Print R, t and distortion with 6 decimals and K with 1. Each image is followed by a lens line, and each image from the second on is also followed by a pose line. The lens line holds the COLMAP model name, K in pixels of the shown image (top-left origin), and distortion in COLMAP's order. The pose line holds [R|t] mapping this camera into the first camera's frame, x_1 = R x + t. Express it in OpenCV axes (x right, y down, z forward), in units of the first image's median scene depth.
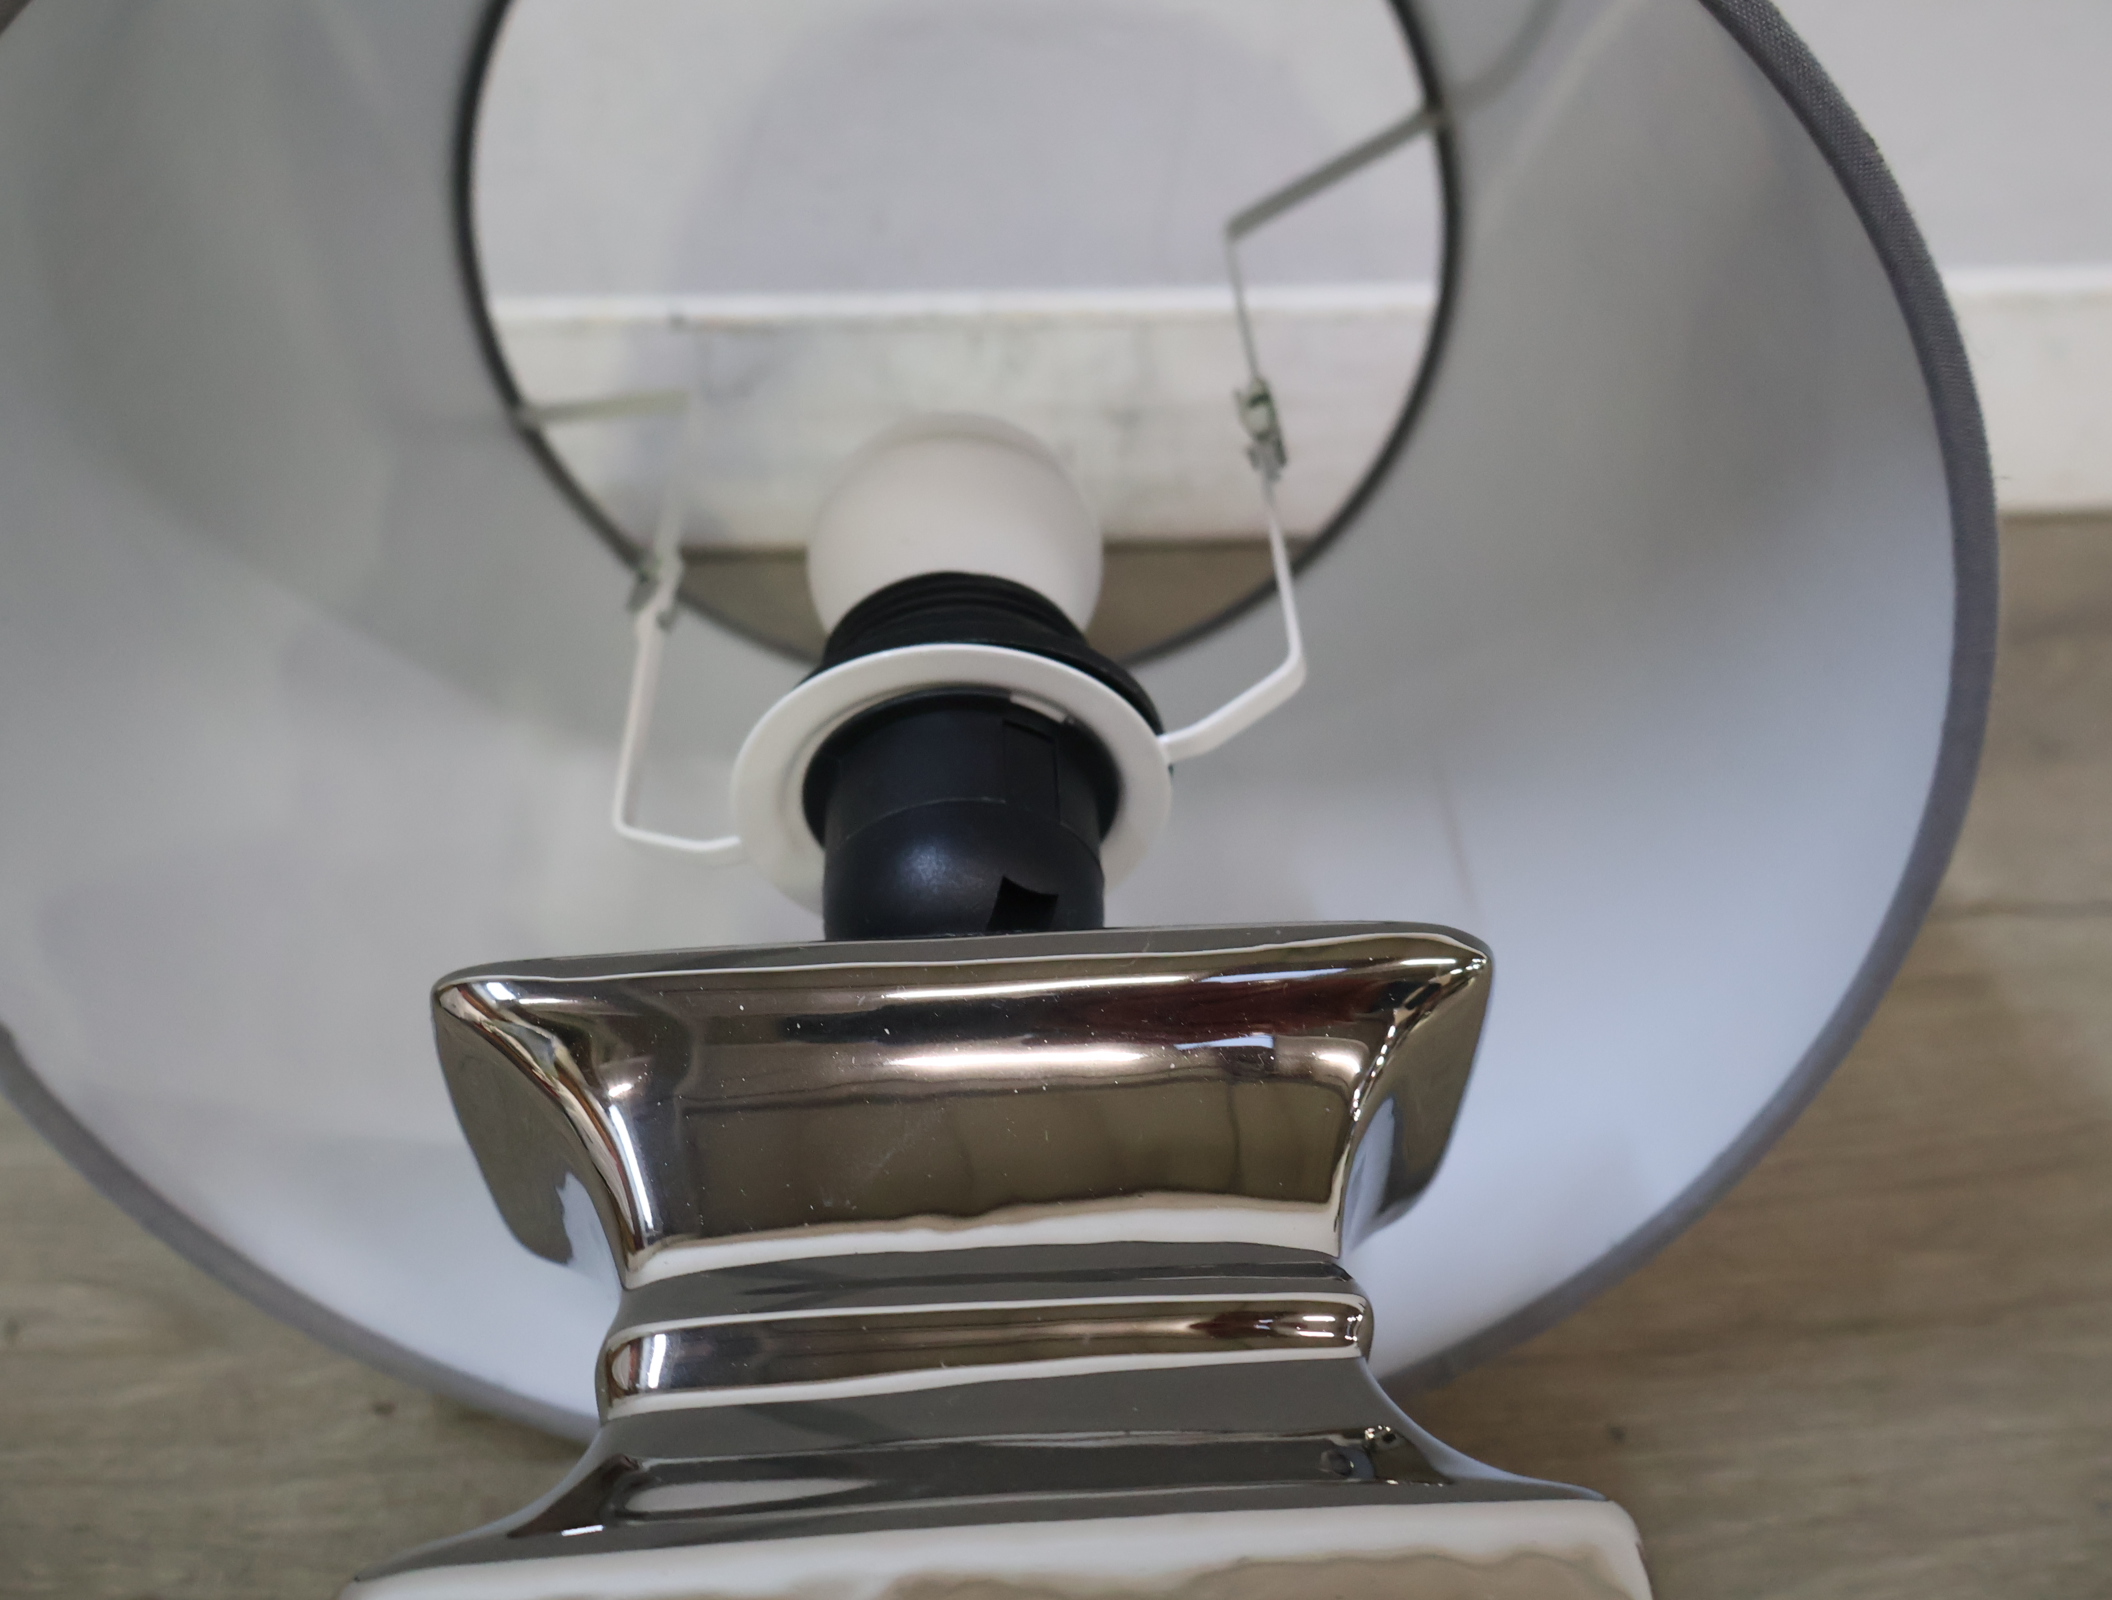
lens RADIAL K [[2083.5, 0, 1061.8], [0, 2083.5, 793.5], [0, 0, 1]] dist [0.010907, 0.000000]
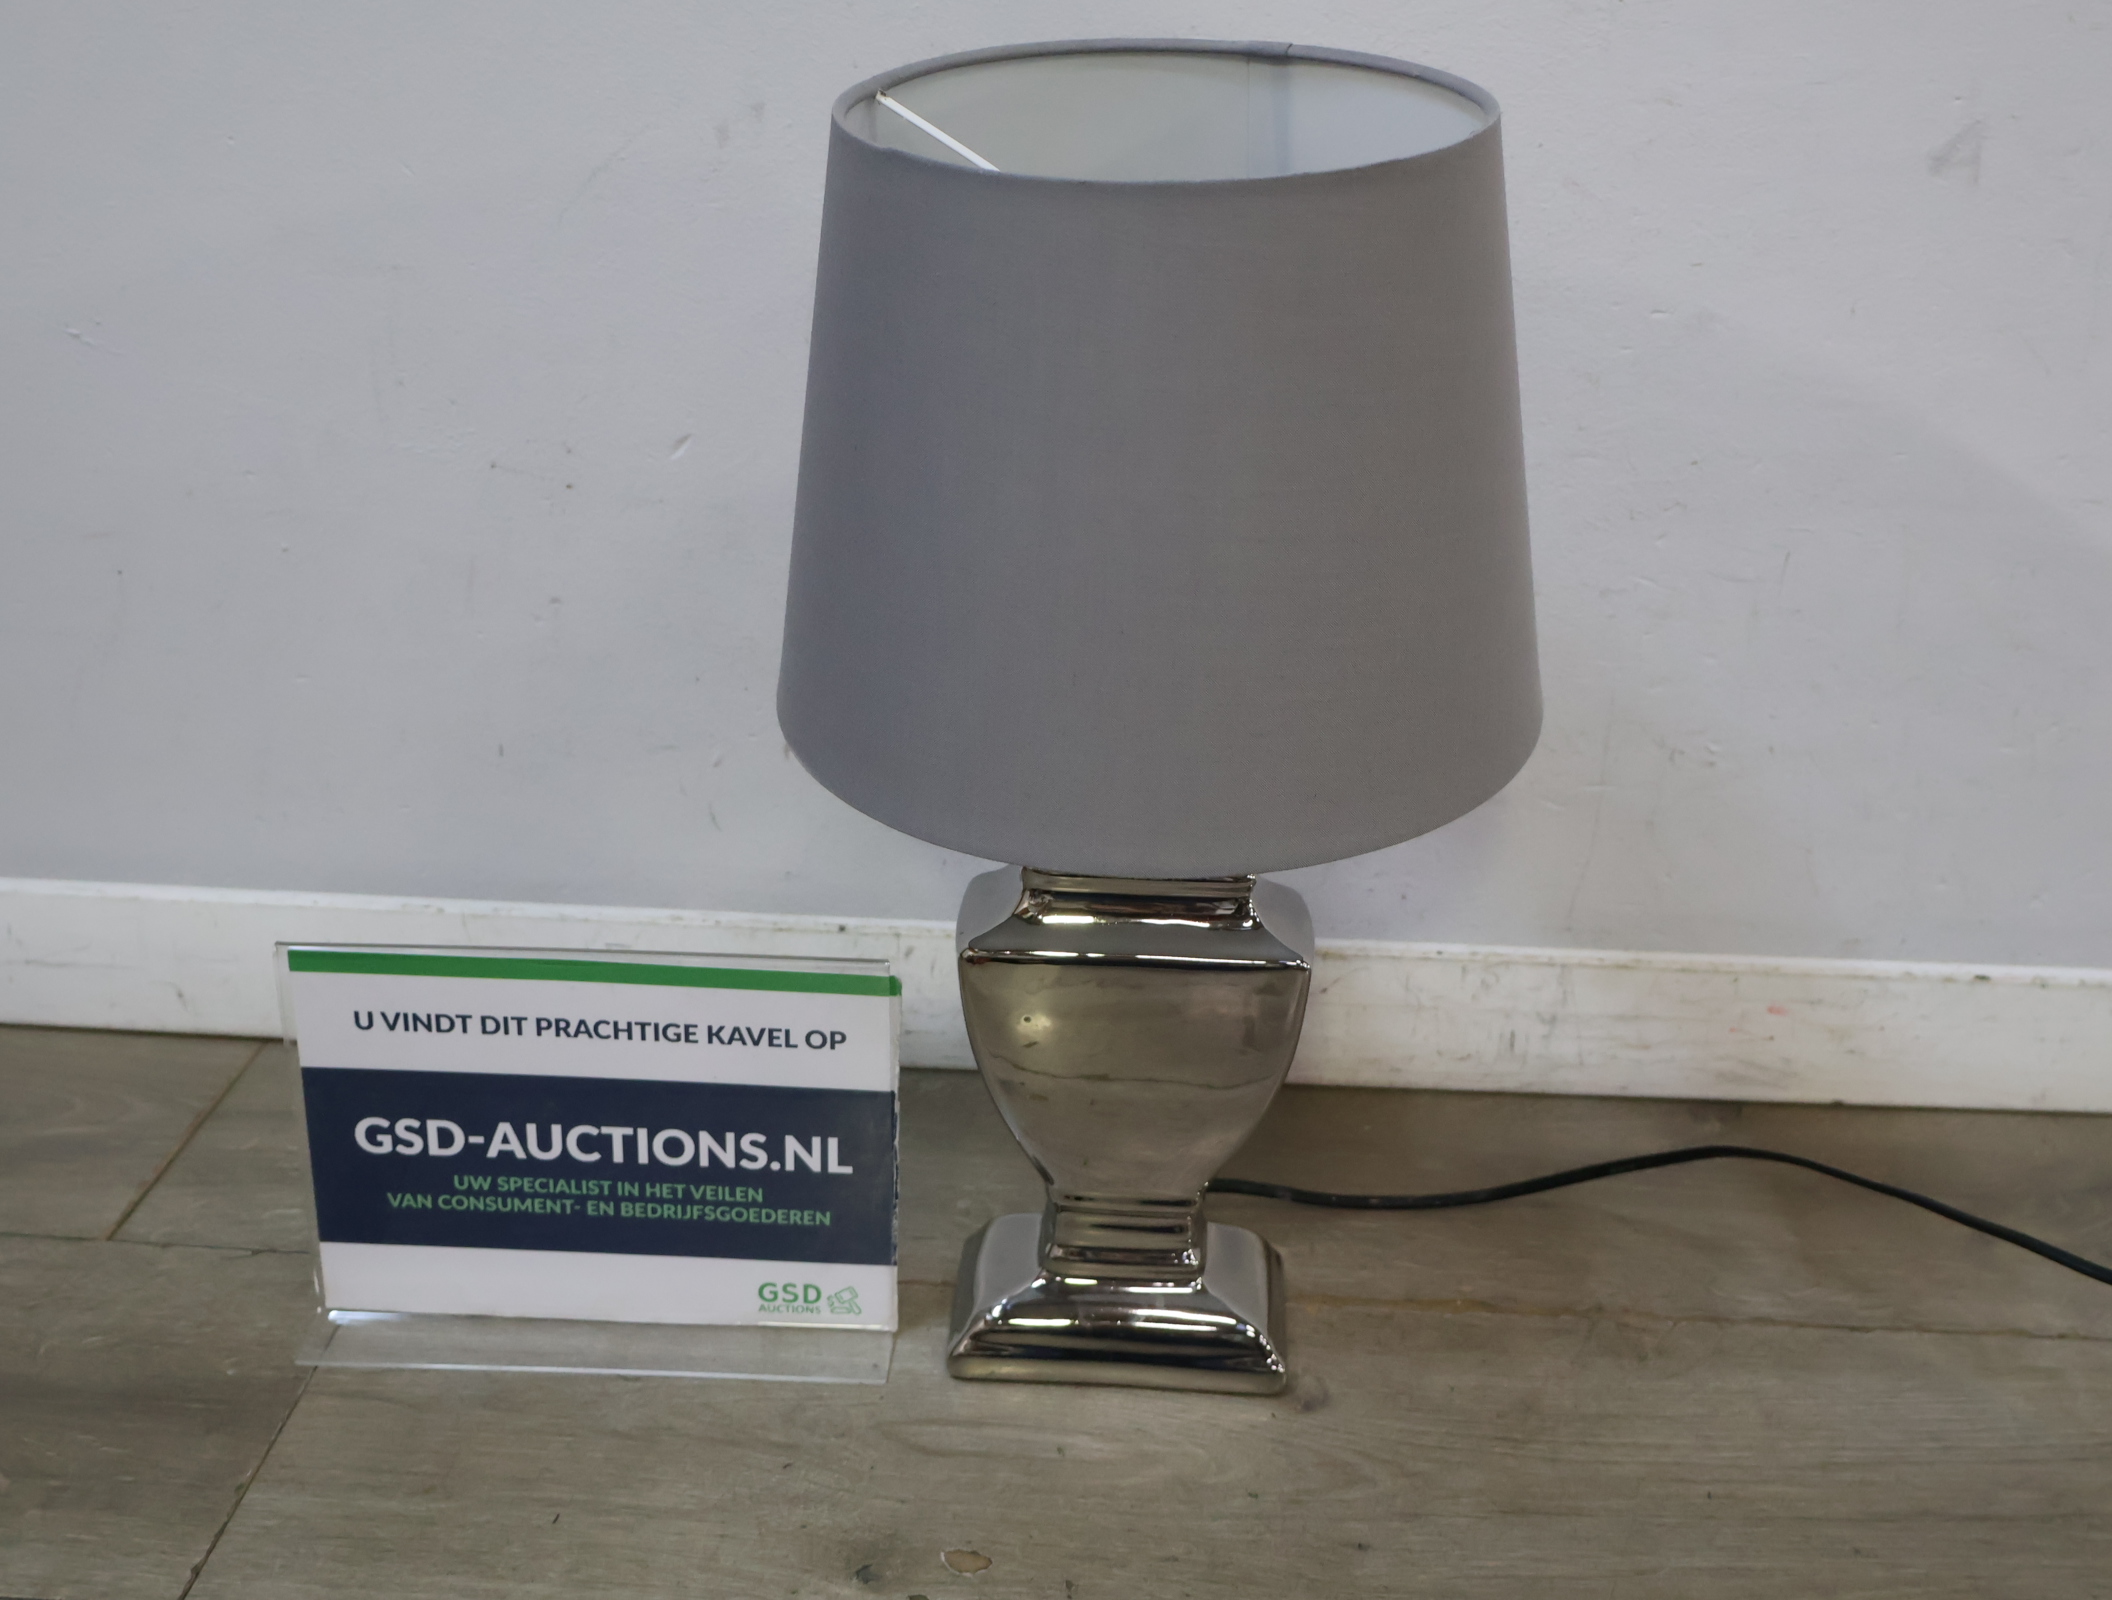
lens RADIAL K [[2353.4, 0, 1050.3], [0, 2353.4, 810.6], [0, 0, 1]] dist [0.017789, 0.000000]
pose [[0.996142, 0.055344, -0.068108, -0.406250], [-0.068997, 0.973483, -0.218106, 0.156902], [0.054231, 0.221963, 0.973546, -1.466867]]
